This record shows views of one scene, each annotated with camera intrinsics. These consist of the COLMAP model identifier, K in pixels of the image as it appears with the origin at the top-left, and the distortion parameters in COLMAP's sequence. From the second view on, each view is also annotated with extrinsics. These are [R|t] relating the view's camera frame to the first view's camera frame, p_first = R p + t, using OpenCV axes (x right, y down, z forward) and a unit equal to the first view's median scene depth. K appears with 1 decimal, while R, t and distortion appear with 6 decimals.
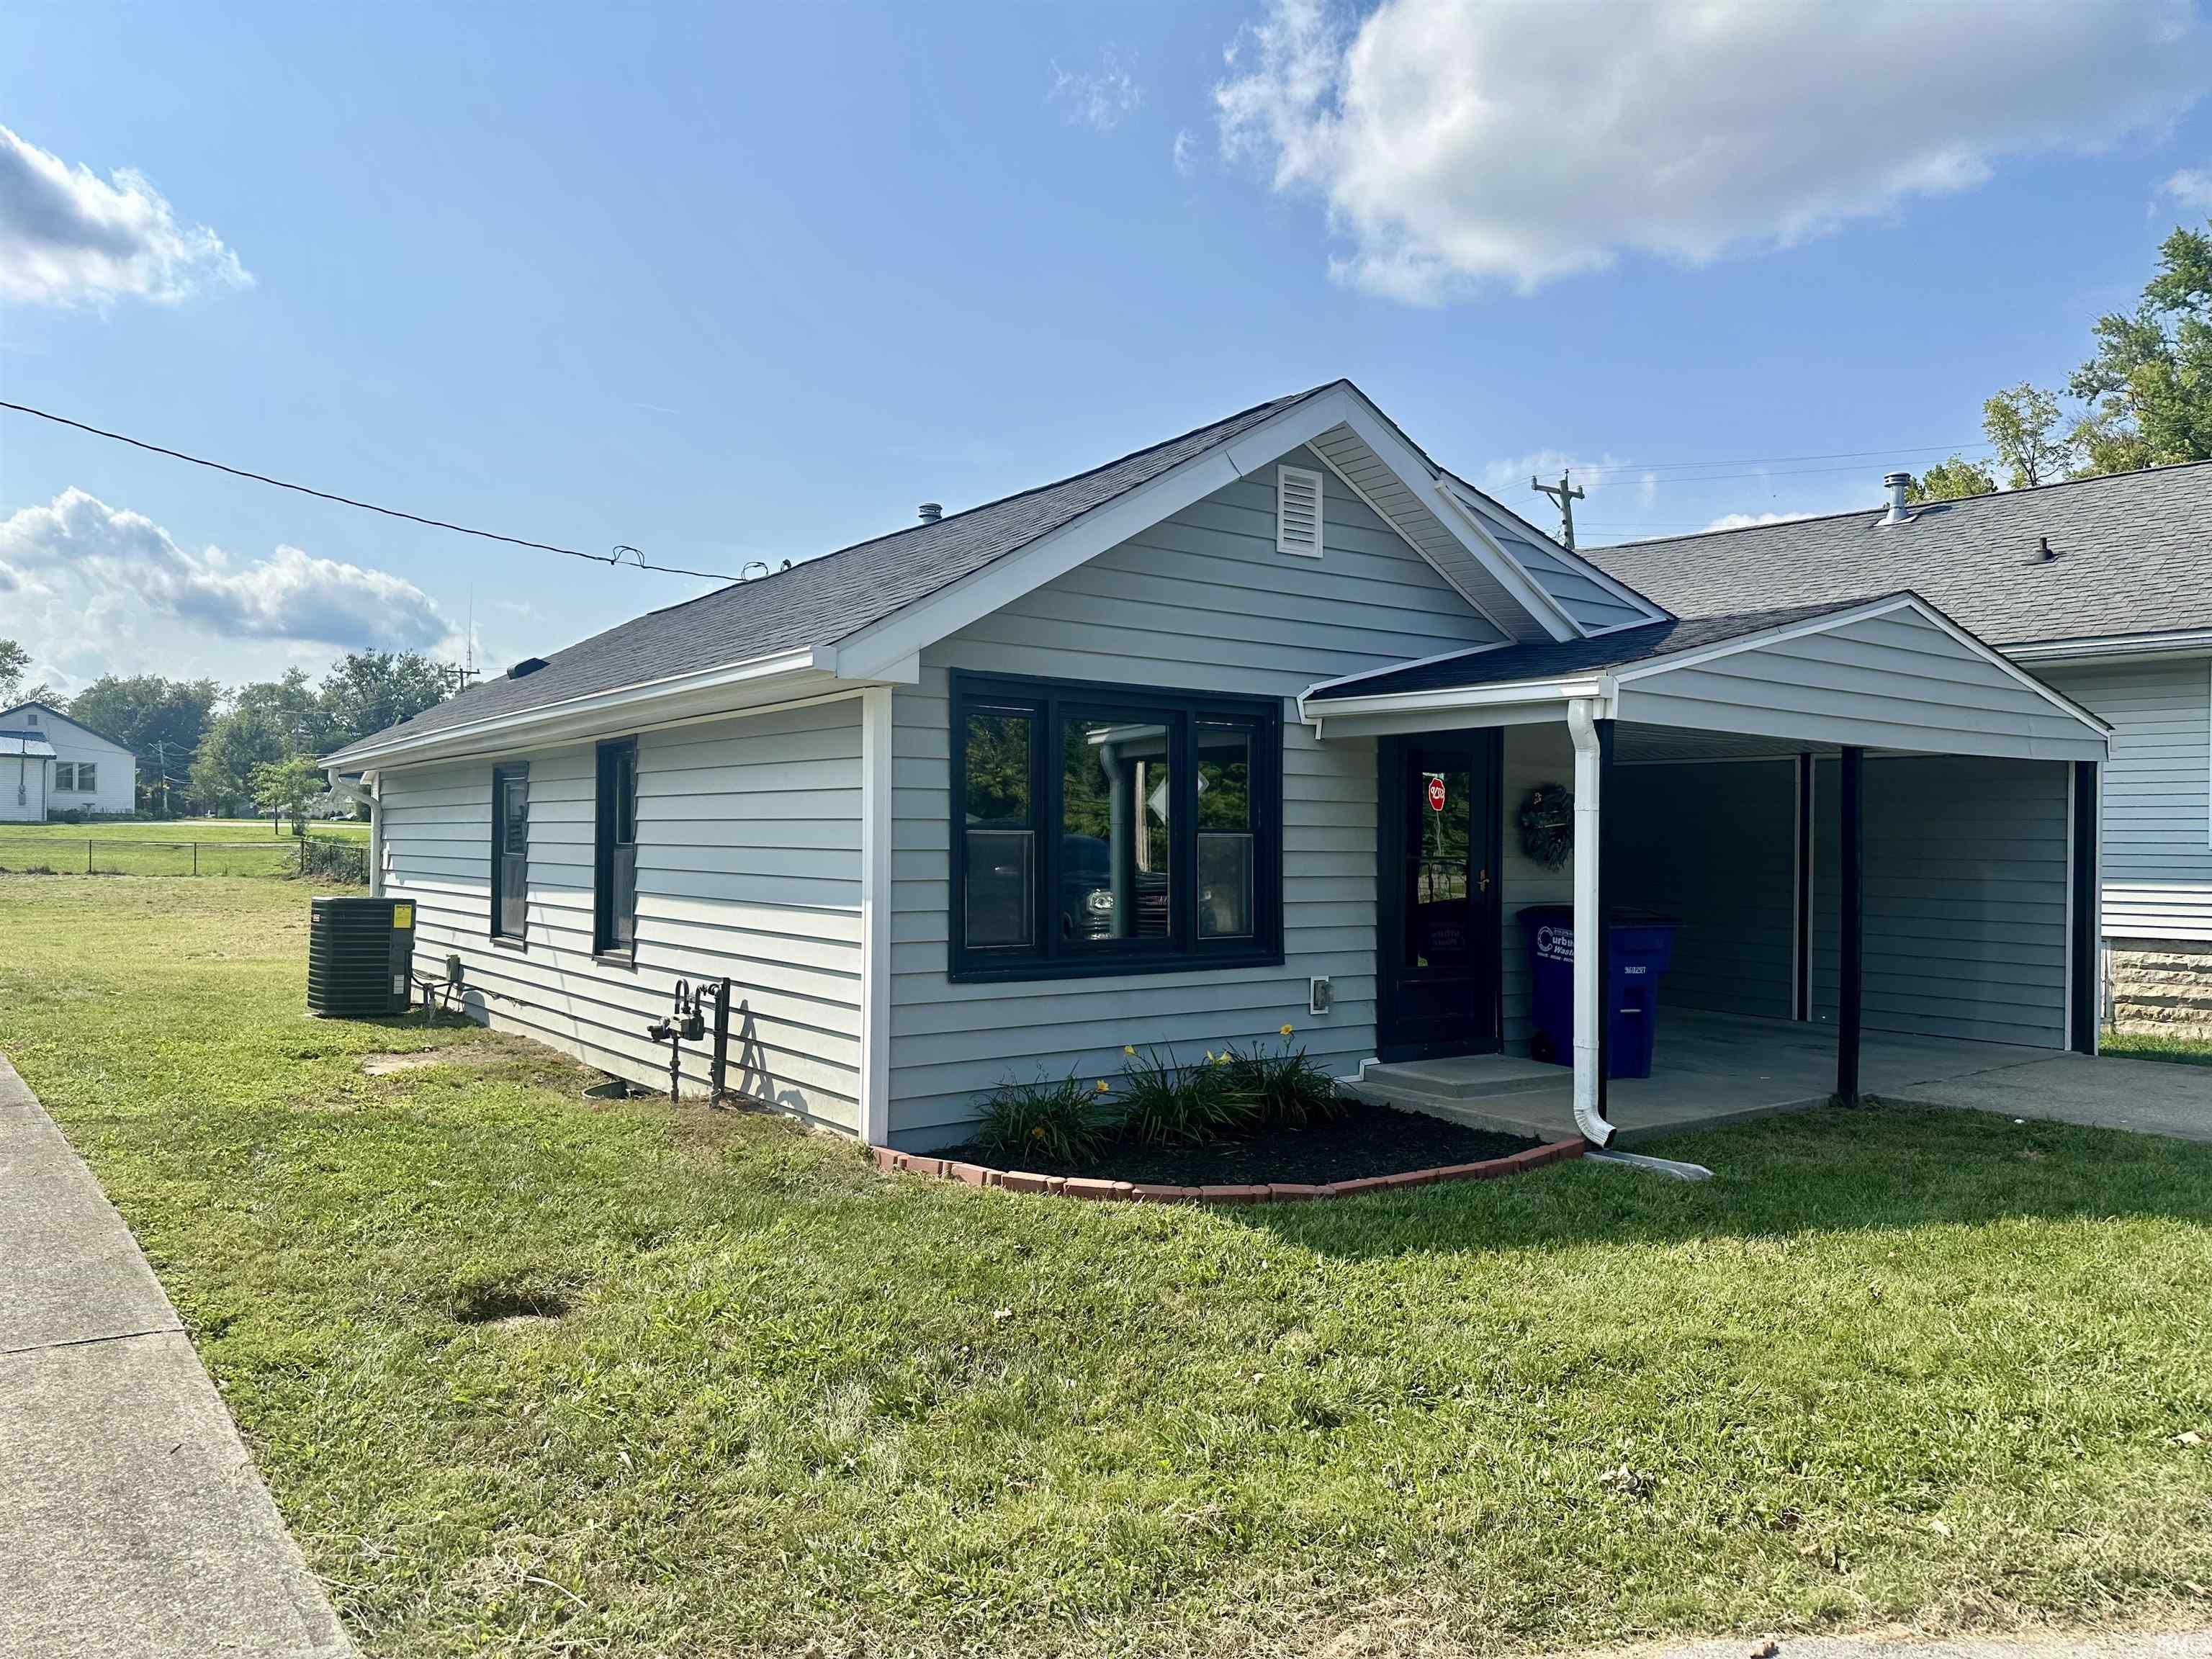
lens RADIAL K [[1561.0, 0, 1089.2], [0, 1561.0, 834.1], [0, 0, 1]] dist [0.054985, -0.080639]
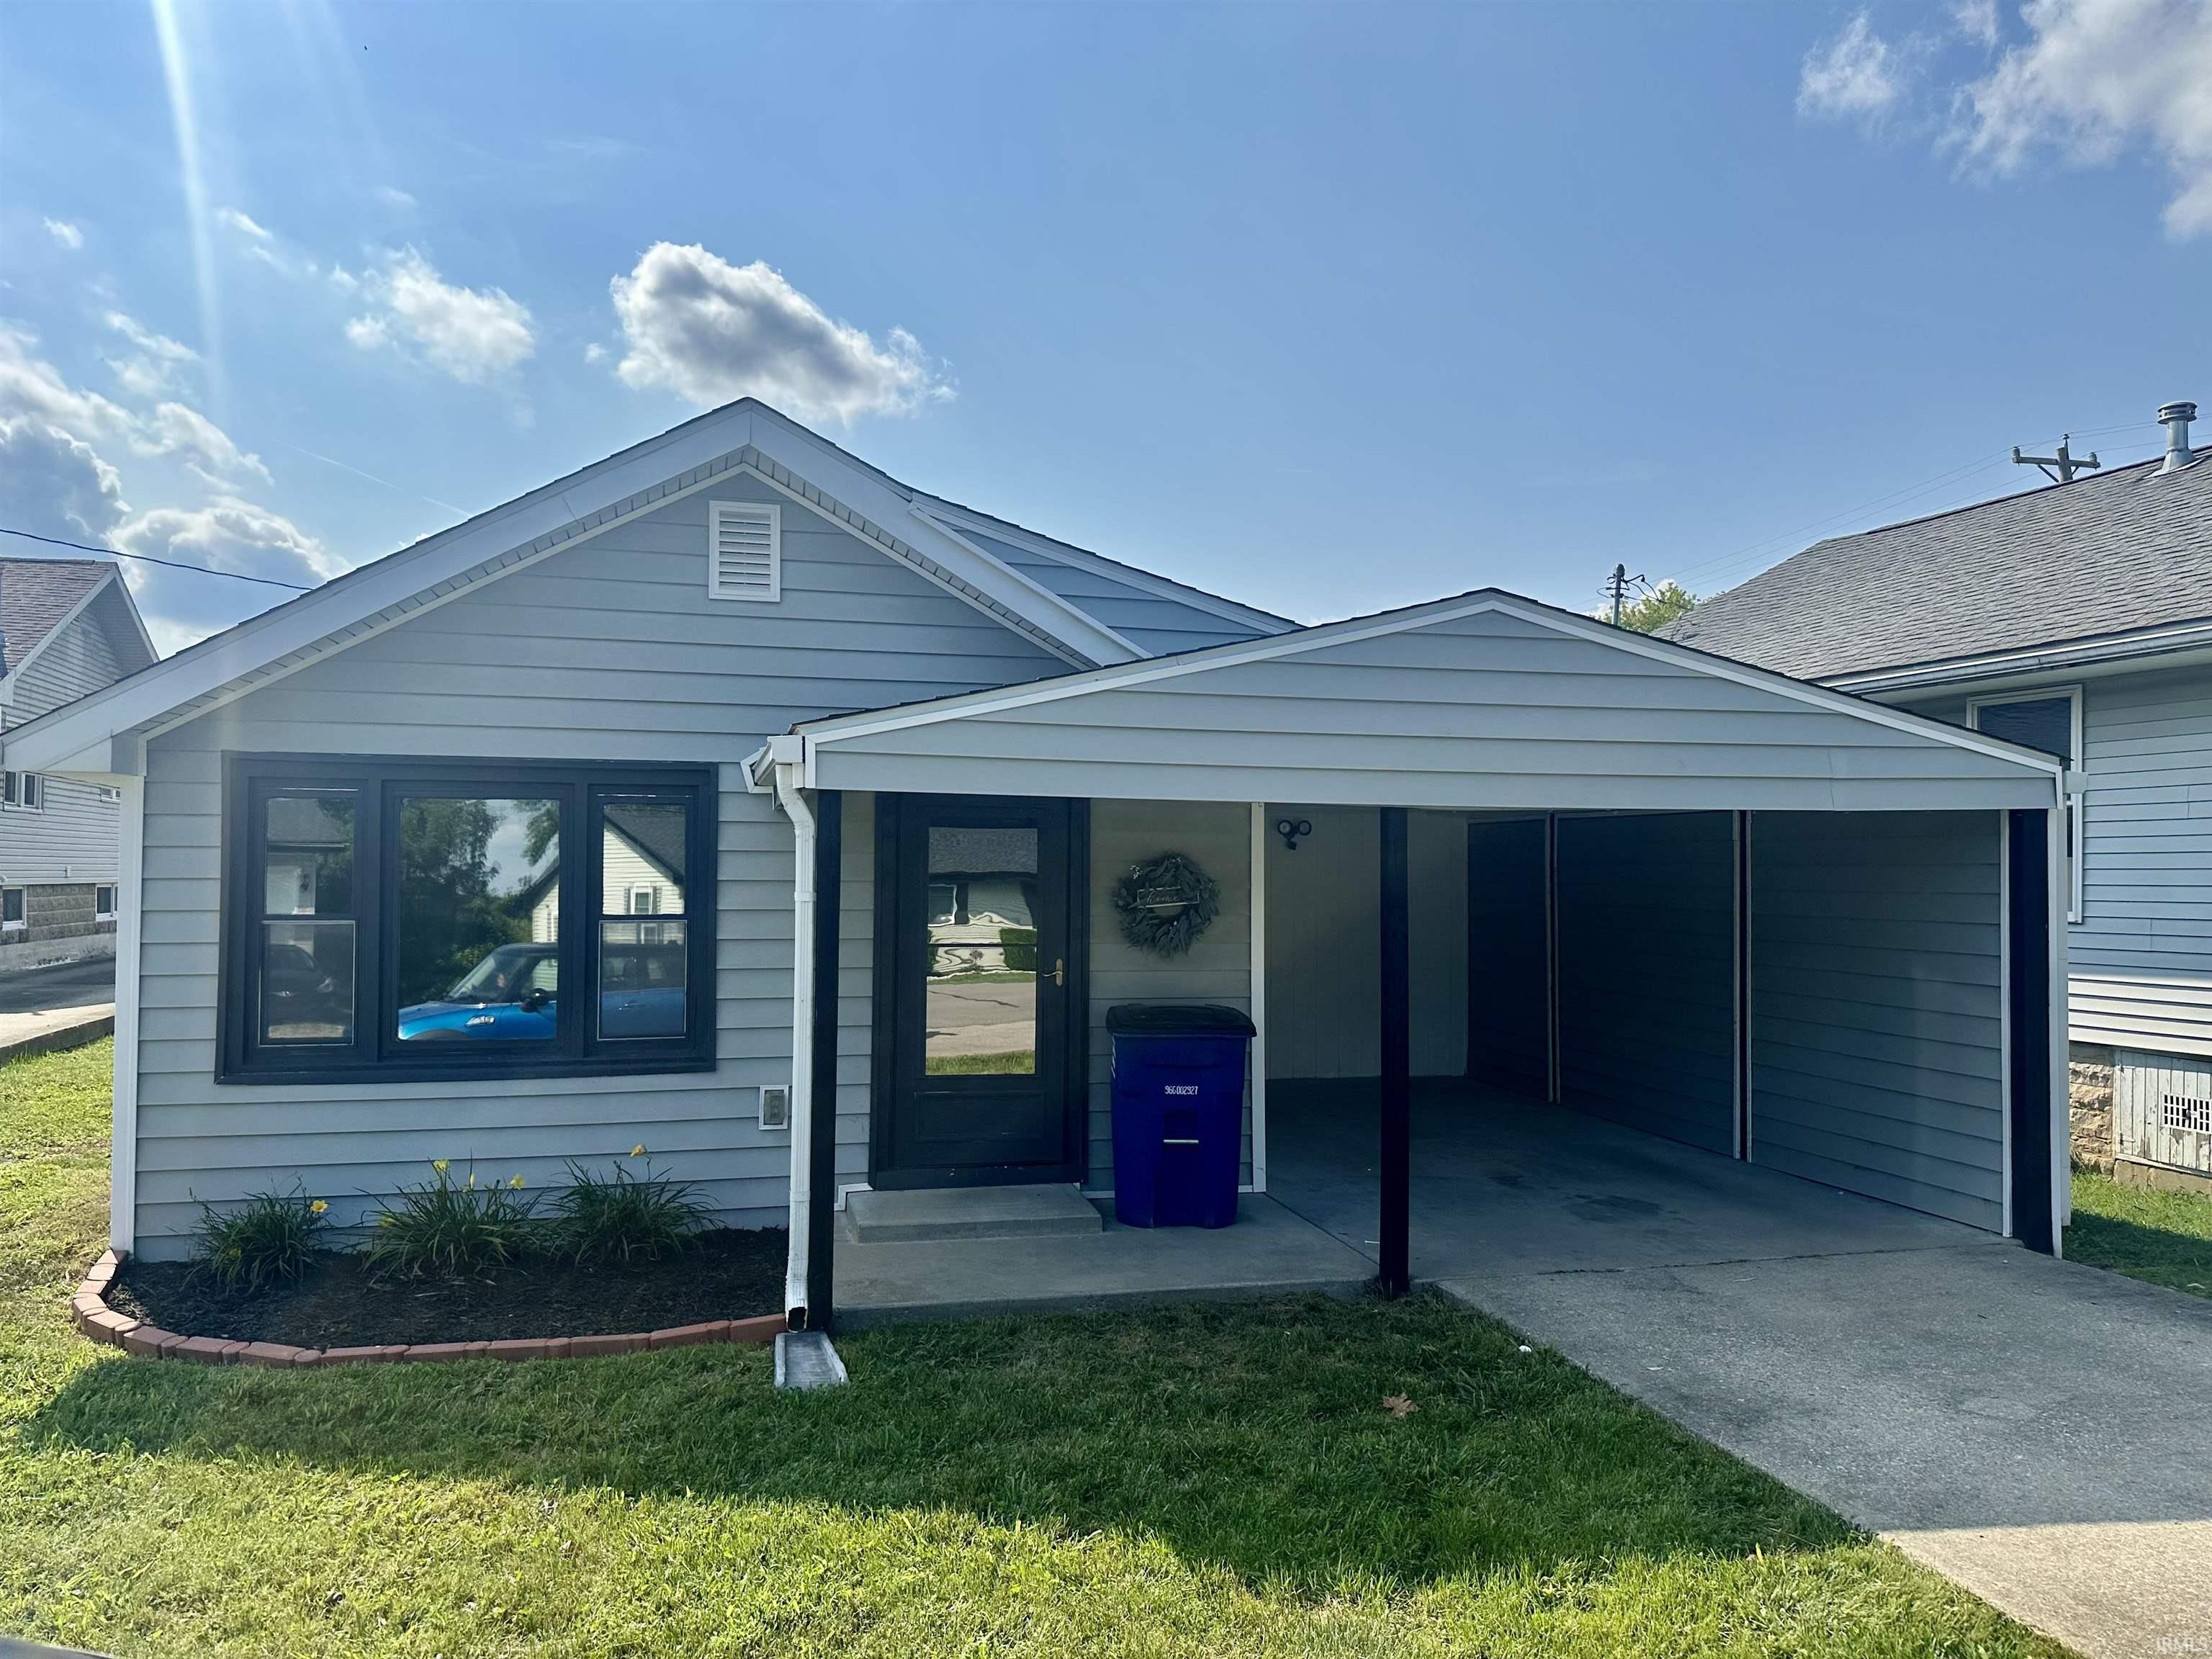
lens RADIAL K [[1561.0, 0, 1111.6], [0, 1561.0, 828.1], [0, 0, 1]] dist [0.054985, -0.080639]
pose [[0.922576, -0.015924, -0.385487, 0.657926], [0.004086, 0.999495, -0.031509, -0.022813], [0.385794, 0.027495, 0.922175, 0.275096]]
